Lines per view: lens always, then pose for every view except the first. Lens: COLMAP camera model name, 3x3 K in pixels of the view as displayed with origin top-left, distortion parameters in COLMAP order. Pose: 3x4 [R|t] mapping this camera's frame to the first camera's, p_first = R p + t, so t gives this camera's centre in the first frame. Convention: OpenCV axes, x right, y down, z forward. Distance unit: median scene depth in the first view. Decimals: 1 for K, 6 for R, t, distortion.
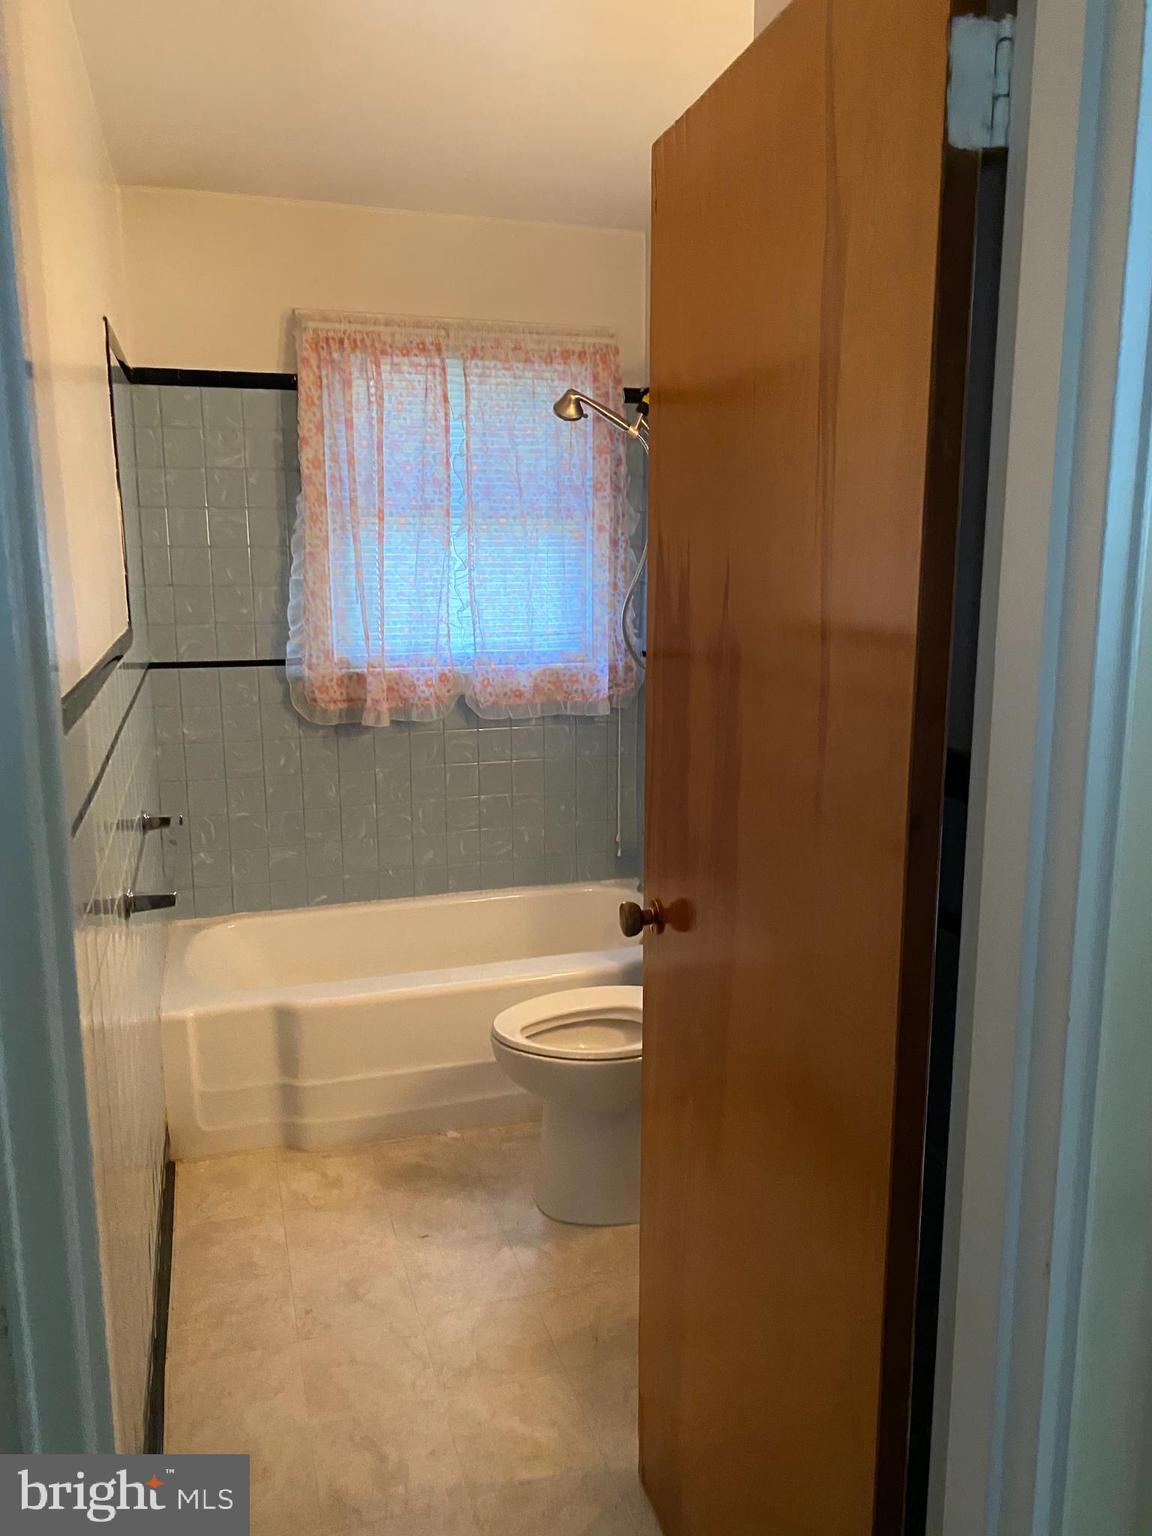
lens RADIAL K [[1188.5, 0, 578.6], [0, 1188.5, 769.2], [0, 0, 1]] dist [-0.014751, -0.009795]
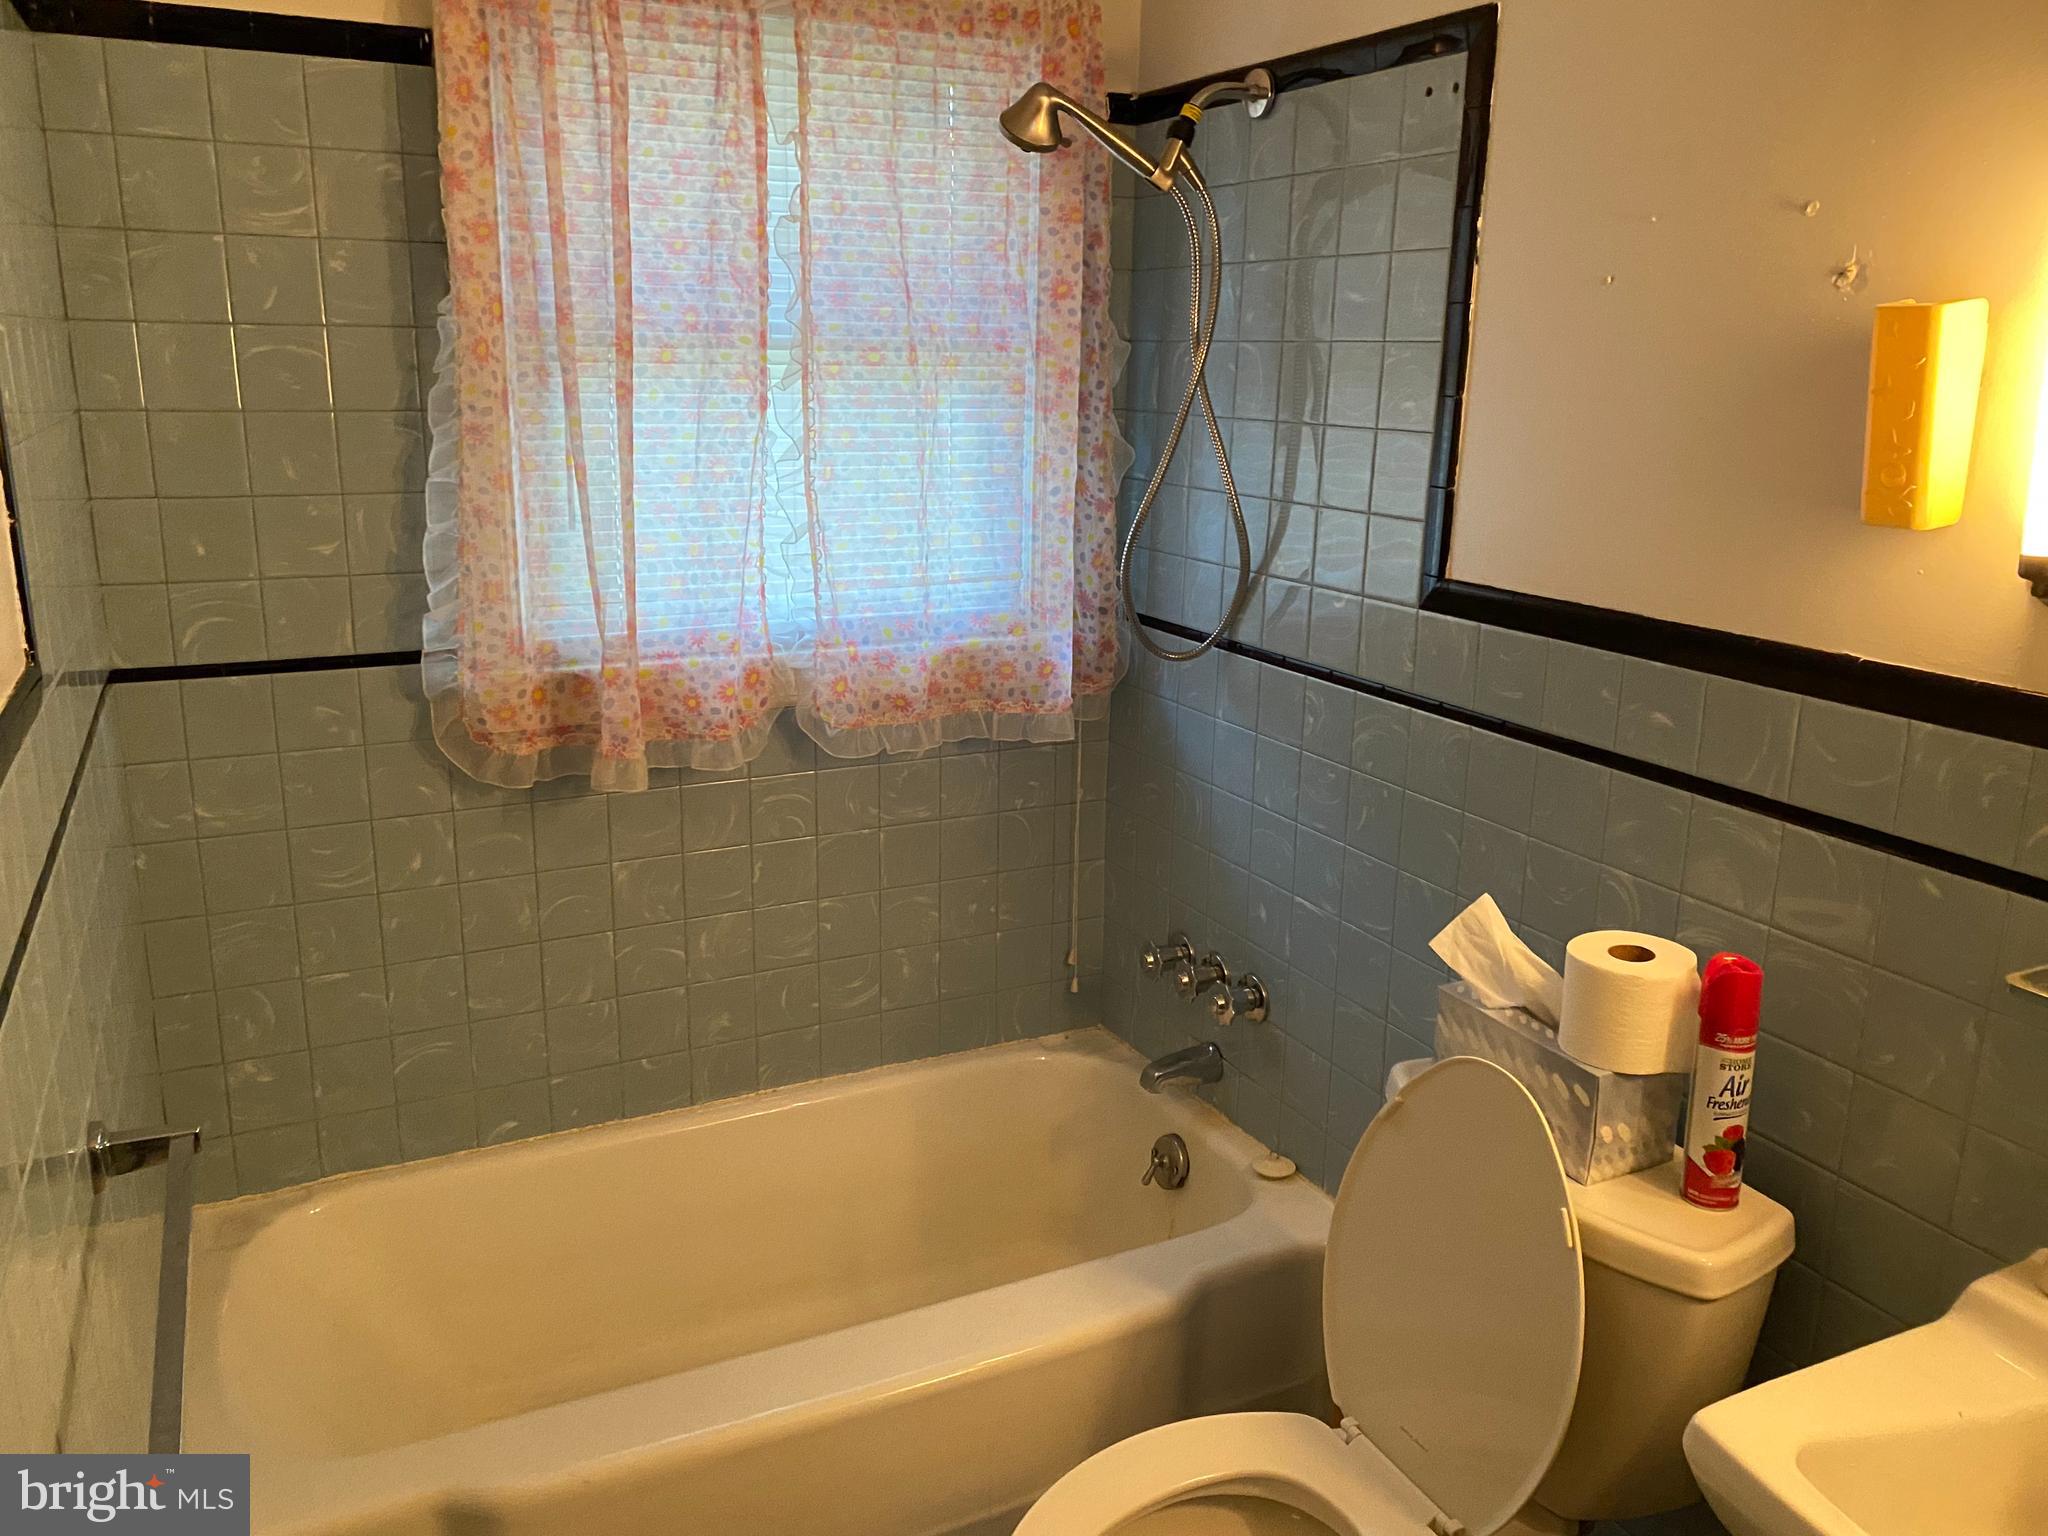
lens RADIAL K [[1584.7, 0, 1000.4], [0, 1584.7, 711.6], [0, 0, 1]] dist [-0.014751, -0.009795]
pose [[0.989093, -0.020883, 0.145805, -0.111012], [0.015417, 0.999139, 0.038522, -0.088691], [-0.146484, -0.035854, 0.988563, 0.346764]]
